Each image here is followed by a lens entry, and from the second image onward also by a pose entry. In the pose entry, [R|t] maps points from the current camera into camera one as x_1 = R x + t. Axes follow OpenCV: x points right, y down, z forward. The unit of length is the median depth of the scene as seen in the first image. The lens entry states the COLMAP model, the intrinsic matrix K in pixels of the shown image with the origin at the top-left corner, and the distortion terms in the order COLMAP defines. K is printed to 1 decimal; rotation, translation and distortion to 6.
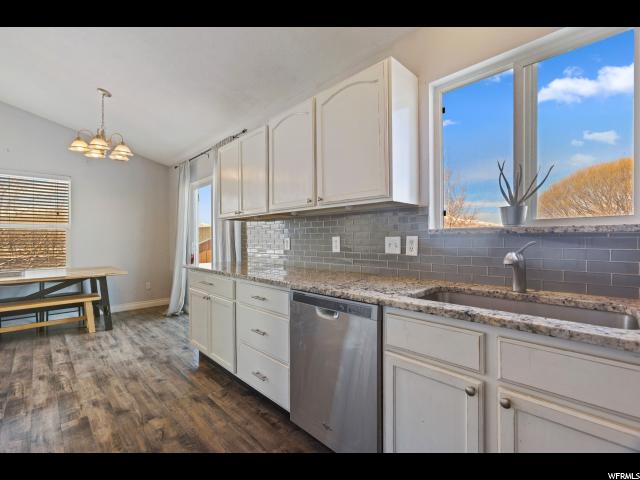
lens RADIAL K [[288.9, 0, 320.0], [0, 288.9, 240.0], [0, 0, 1]] dist [-0.005976, 0.000106]
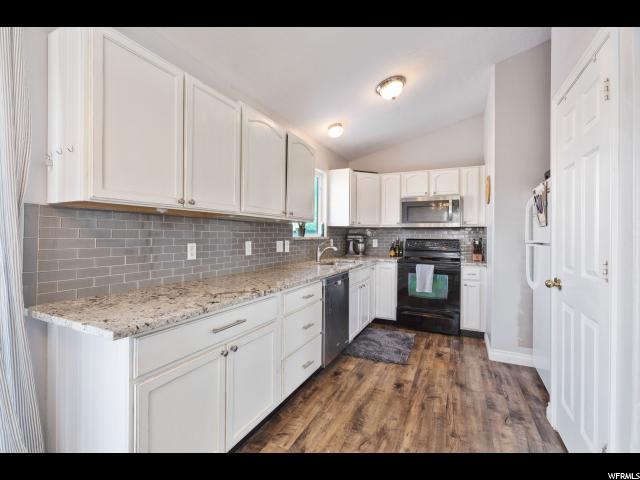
lens RADIAL K [[288.9, 0, 320.0], [0, 288.9, 240.0], [0, 0, 1]] dist [-0.005976, 0.000106]
pose [[-0.341039, 0.020667, 0.939822, -1.210252], [0.037709, 0.999254, -0.008290, 0.003829], [-0.939293, 0.032612, -0.341564, 1.236662]]
